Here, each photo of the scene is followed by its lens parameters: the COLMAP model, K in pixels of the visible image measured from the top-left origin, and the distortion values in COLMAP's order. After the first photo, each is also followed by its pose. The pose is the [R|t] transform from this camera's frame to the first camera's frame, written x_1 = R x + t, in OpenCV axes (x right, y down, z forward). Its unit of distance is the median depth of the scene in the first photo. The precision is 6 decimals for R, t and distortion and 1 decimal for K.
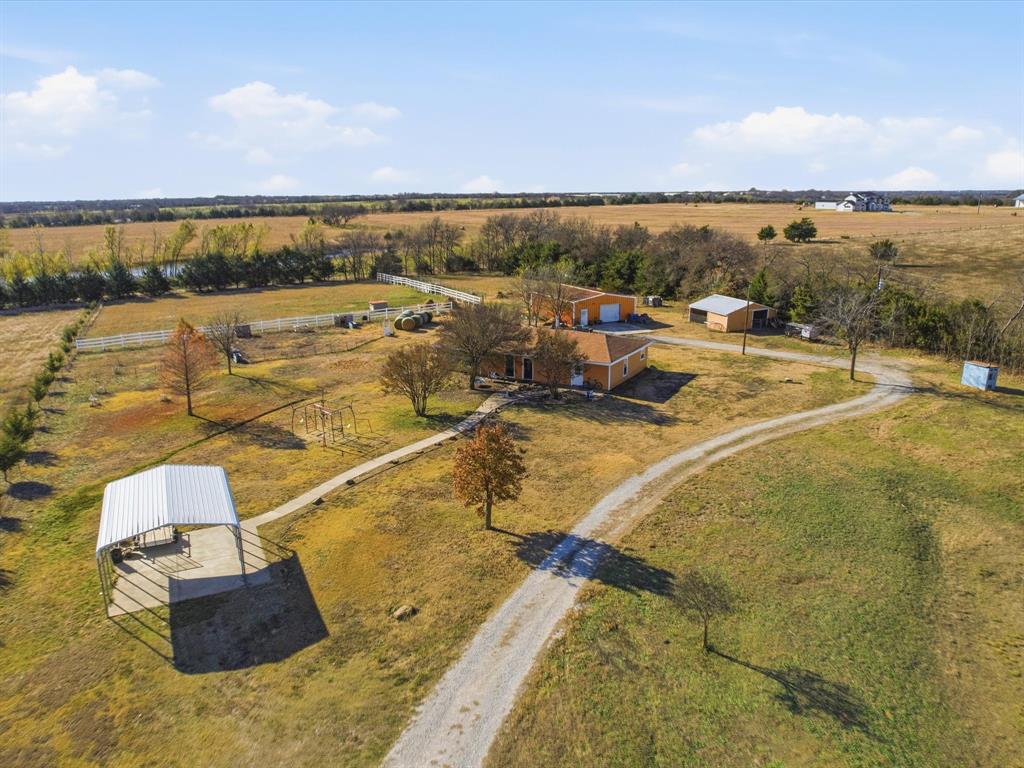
lens RADIAL K [[759.6, 0, 508.6], [0, 759.6, 390.6], [0, 0, 1]] dist [-0.065637, 0.042815]
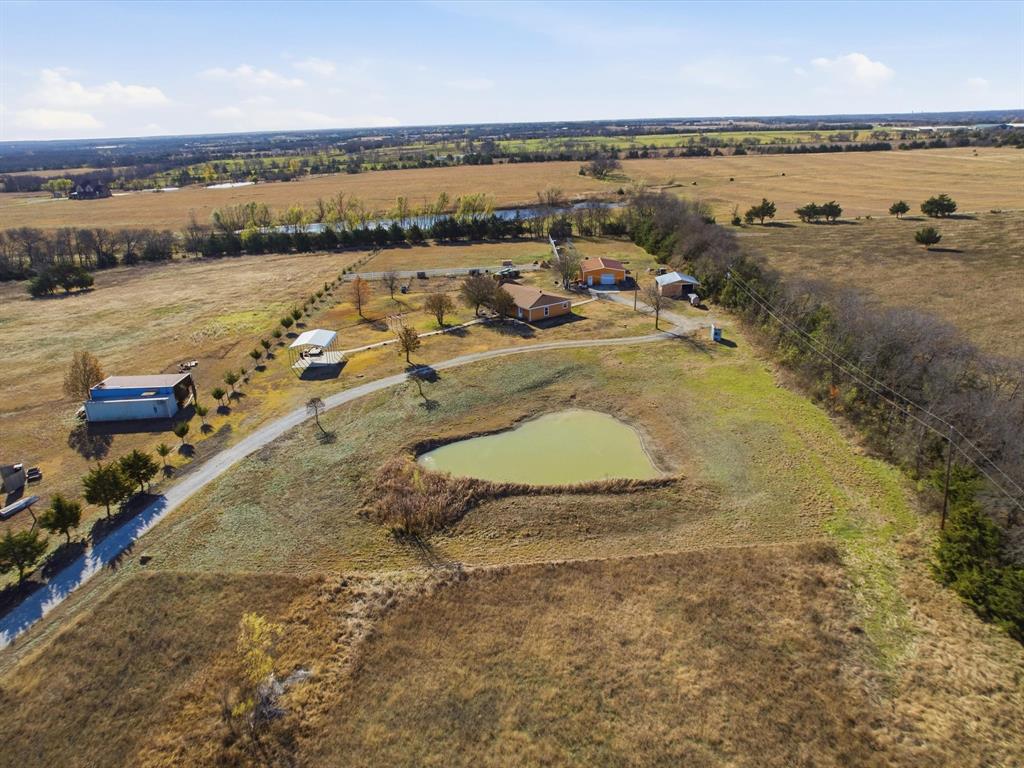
lens RADIAL K [[759.6, 0, 504.2], [0, 759.6, 388.5], [0, 0, 1]] dist [-0.065637, 0.042815]
pose [[0.894565, 0.131640, -0.427112, 0.694533], [-0.088001, 0.988811, 0.120448, -0.044807], [0.438189, -0.070163, 0.896141, -0.648660]]
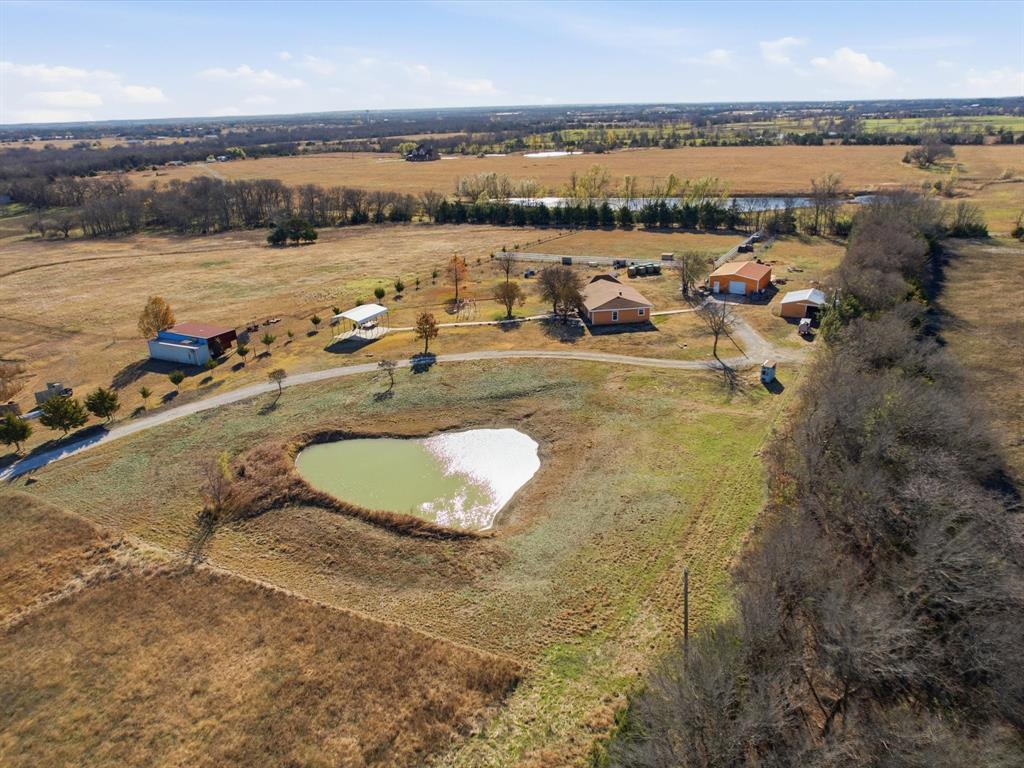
lens RADIAL K [[759.6, 0, 501.4], [0, 759.6, 378.6], [0, 0, 1]] dist [-0.065637, 0.042815]
pose [[0.573147, 0.272947, -0.772659, 1.046608], [-0.180297, 0.961795, 0.206019, -0.153123], [0.799372, 0.021229, 0.600461, -0.214125]]
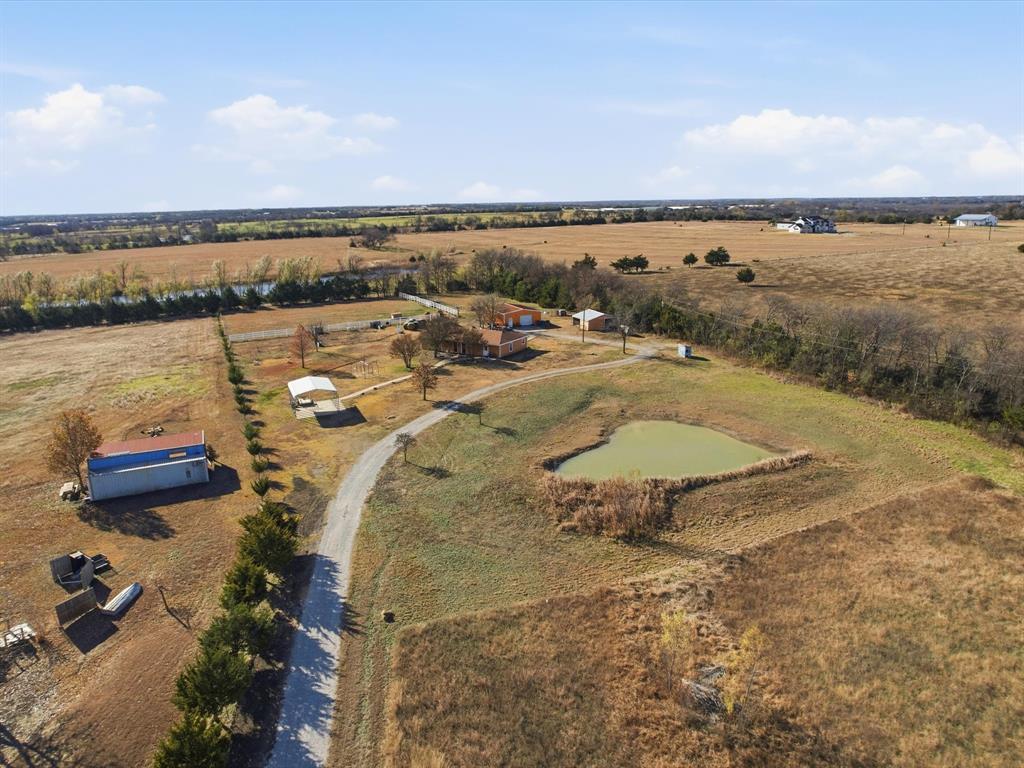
lens RADIAL K [[759.6, 0, 505.7], [0, 759.6, 388.4], [0, 0, 1]] dist [-0.065637, 0.042815]
pose [[0.998741, 0.002713, -0.050082, 0.177897], [-0.003170, 0.999954, -0.009049, 0.072240], [0.050056, 0.009196, 0.998704, -0.759866]]
